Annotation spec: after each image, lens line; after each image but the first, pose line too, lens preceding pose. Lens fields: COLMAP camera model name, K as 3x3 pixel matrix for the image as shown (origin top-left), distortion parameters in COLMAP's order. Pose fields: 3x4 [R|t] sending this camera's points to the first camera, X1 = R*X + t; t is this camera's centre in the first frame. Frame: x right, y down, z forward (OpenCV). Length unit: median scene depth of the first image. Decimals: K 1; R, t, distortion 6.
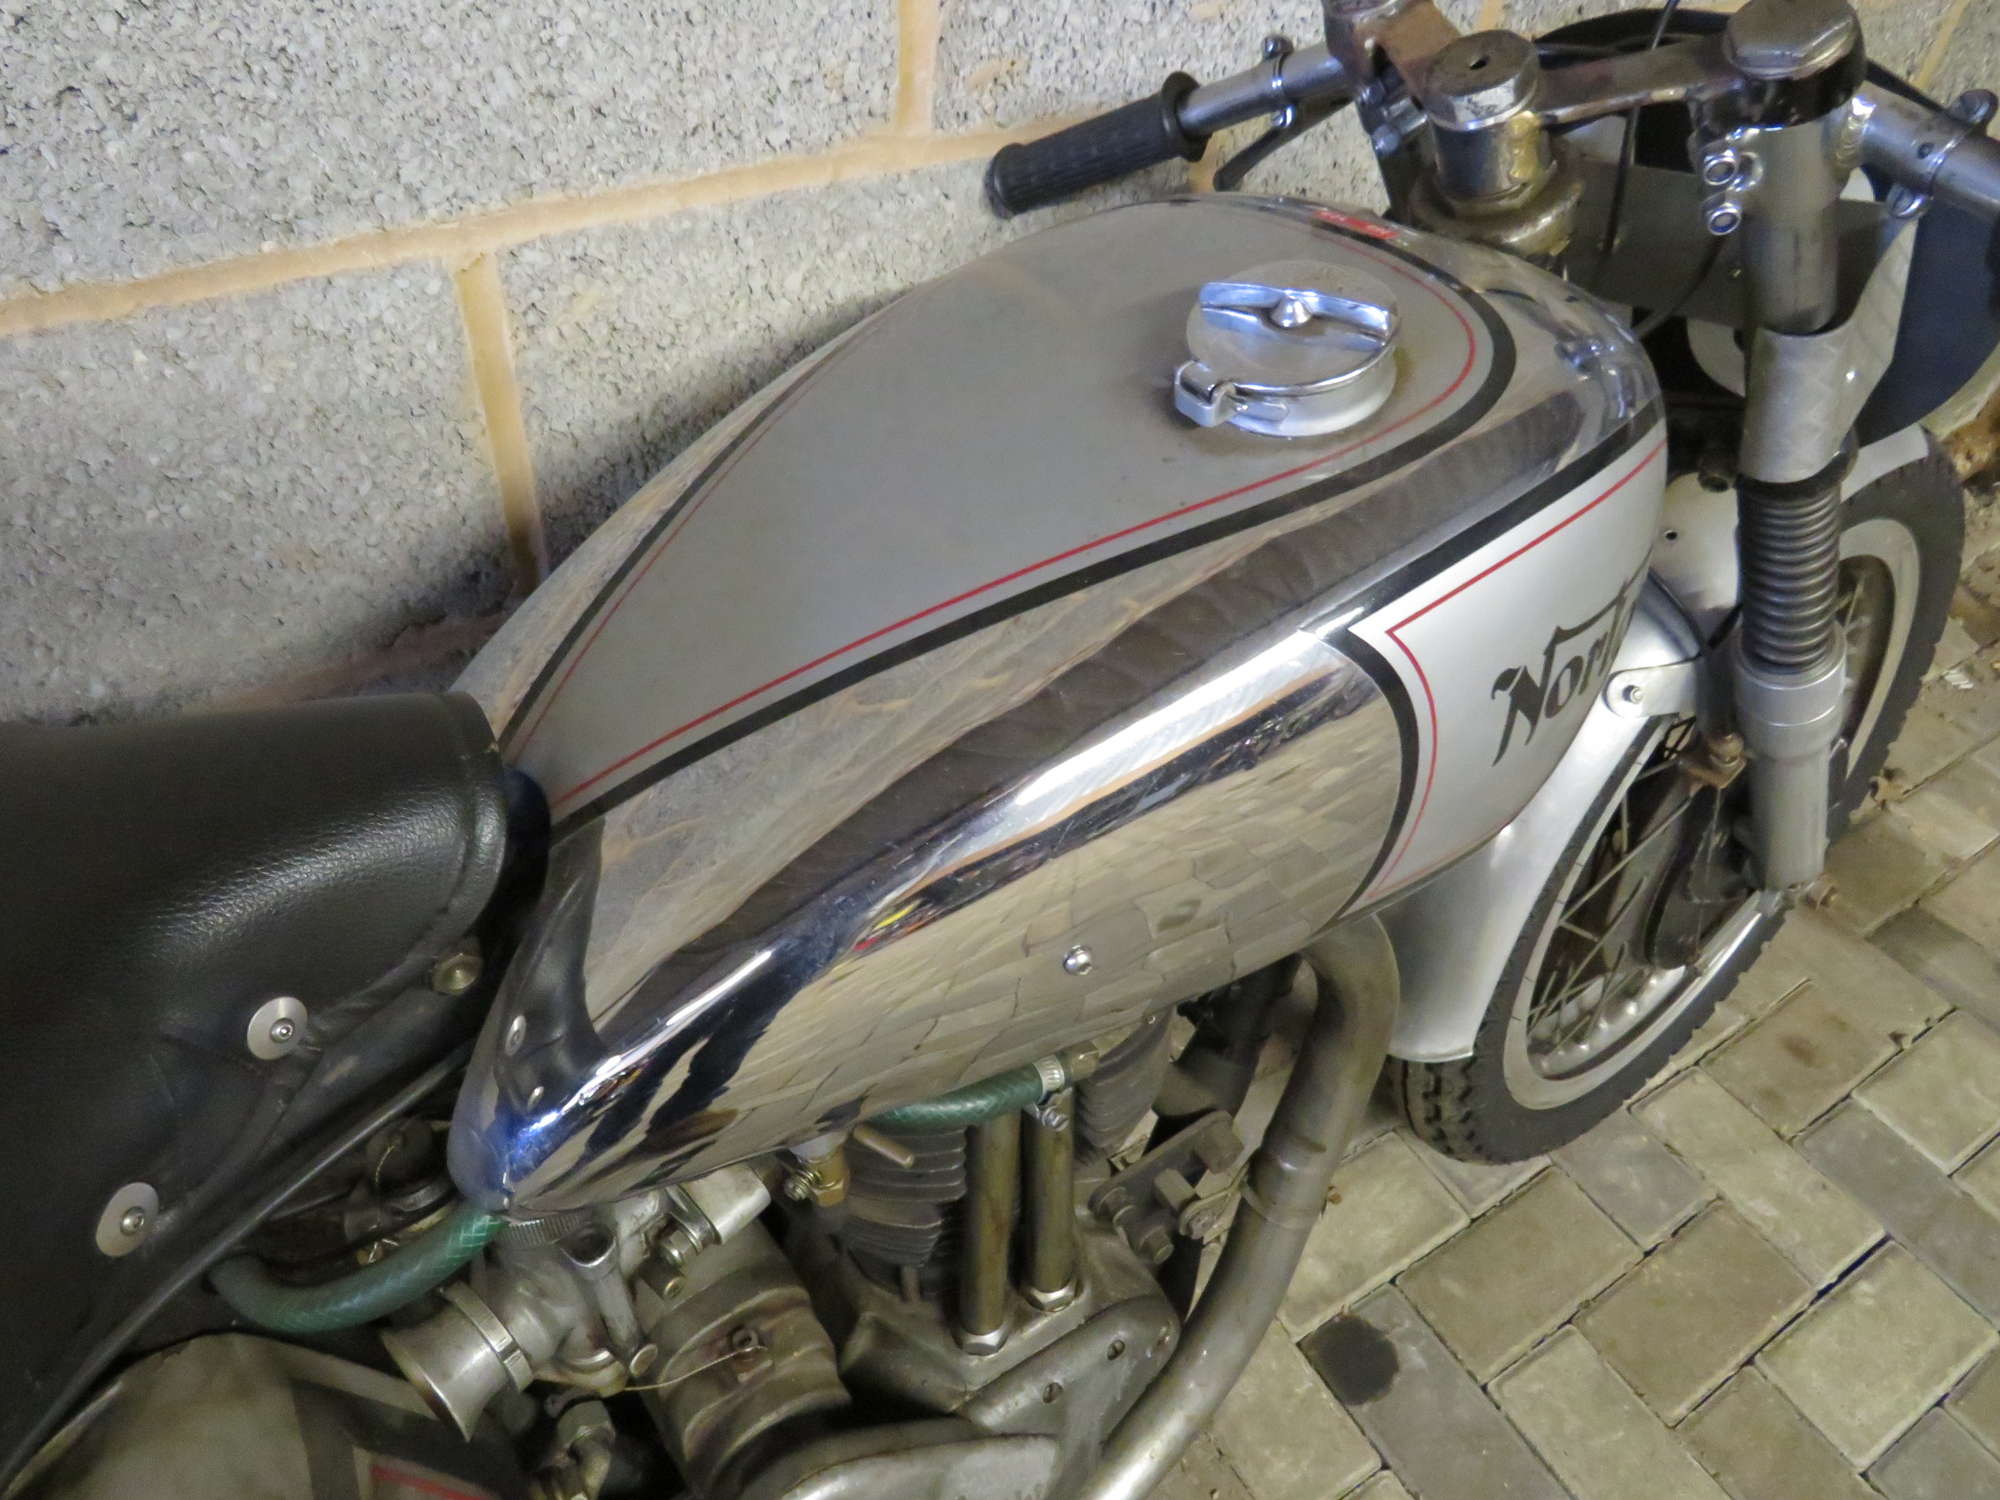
lens RADIAL K [[1406.5, 0, 992.0], [0, 1406.5, 739.1], [0, 0, 1]] dist [-0.047289, 0.027475]
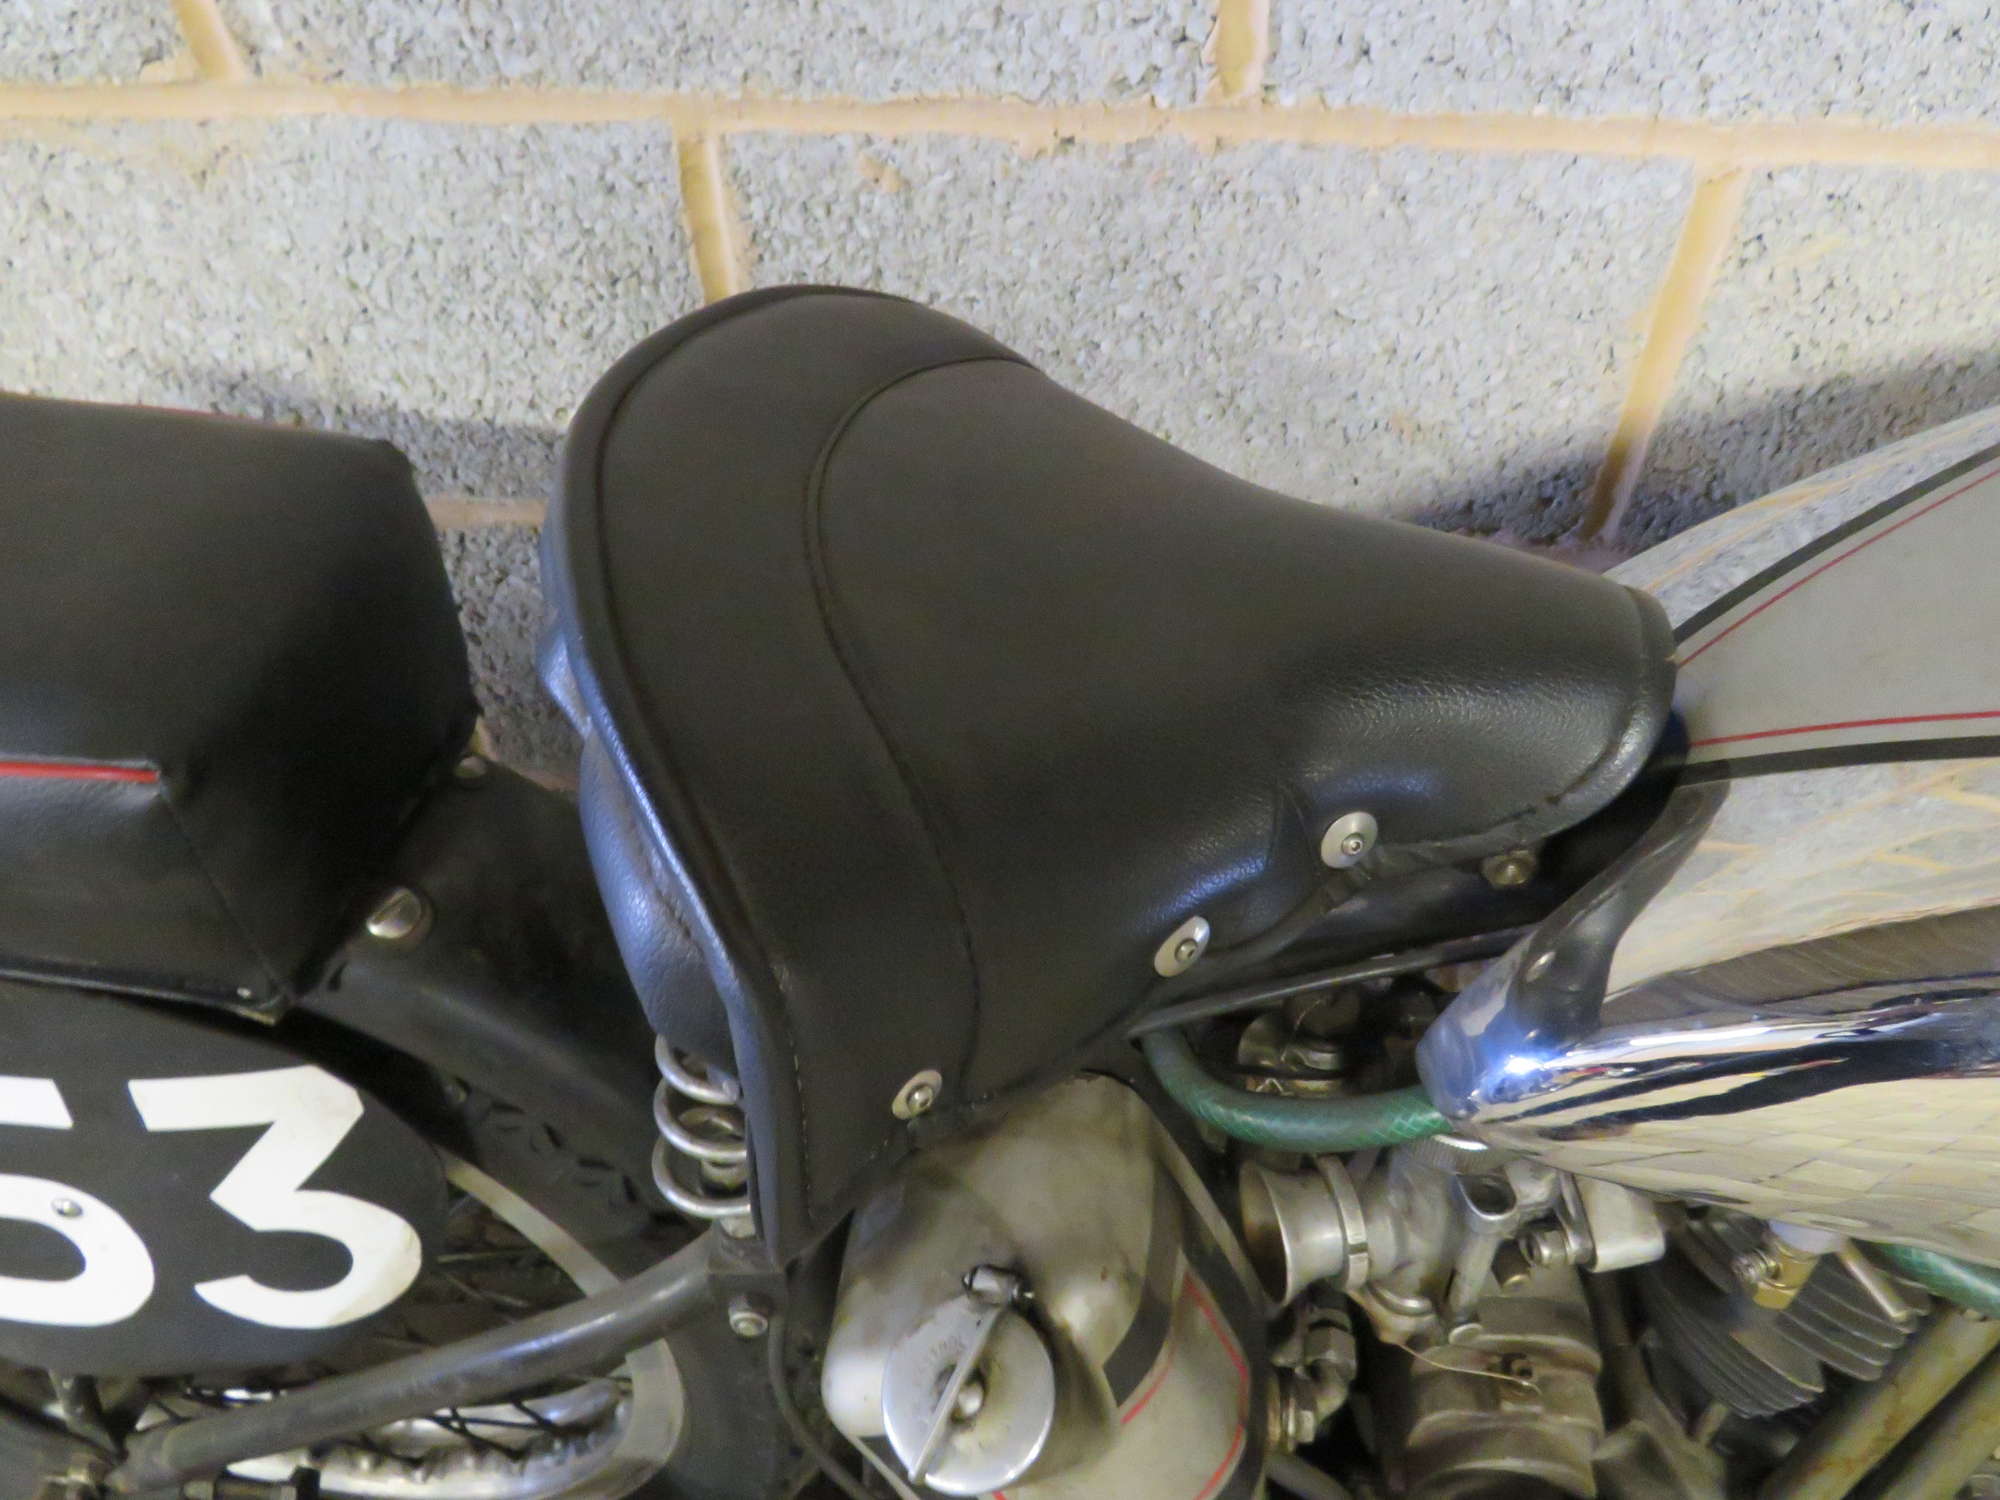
lens RADIAL K [[1406.5, 0, 988.9], [0, 1406.5, 740.6], [0, 0, 1]] dist [-0.047289, 0.027475]
pose [[0.778008, 0.386718, -0.495130, -0.135088], [-0.379863, 0.917285, 0.119551, 0.065952], [0.500408, 0.095070, 0.860554, 0.006177]]
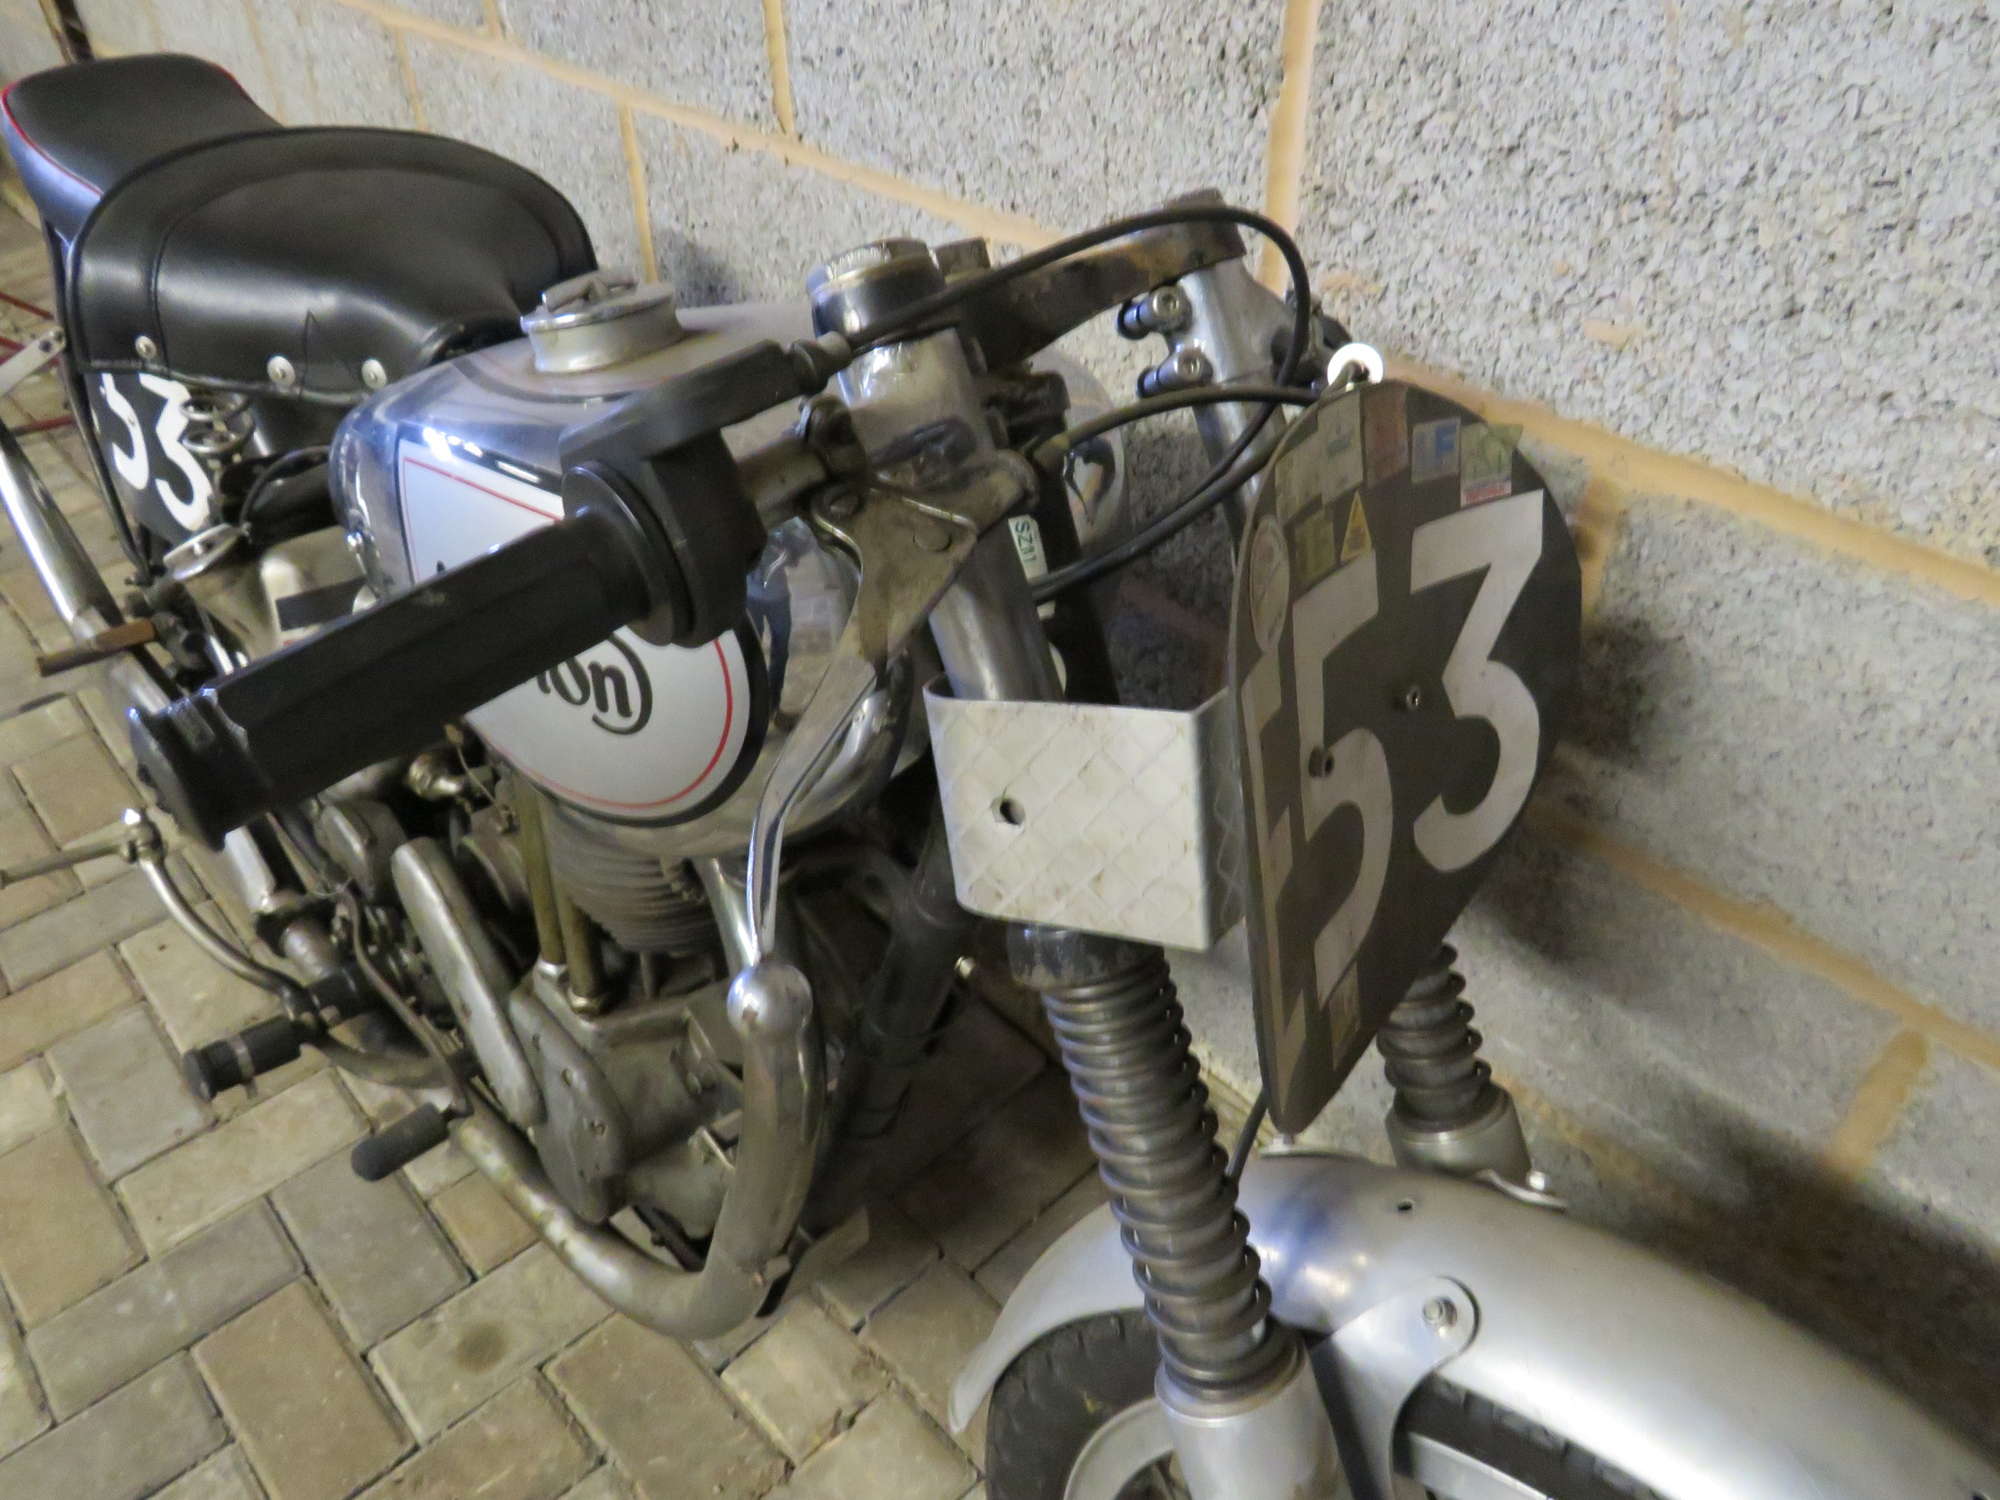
lens RADIAL K [[1406.5, 0, 1002.5], [0, 1406.5, 746.9], [0, 0, 1]] dist [-0.047289, 0.027475]
pose [[0.169979, 0.566219, -0.806538, 0.951130], [-0.662566, 0.671508, 0.331786, -0.424019], [0.729461, 0.477988, 0.489300, 0.490142]]
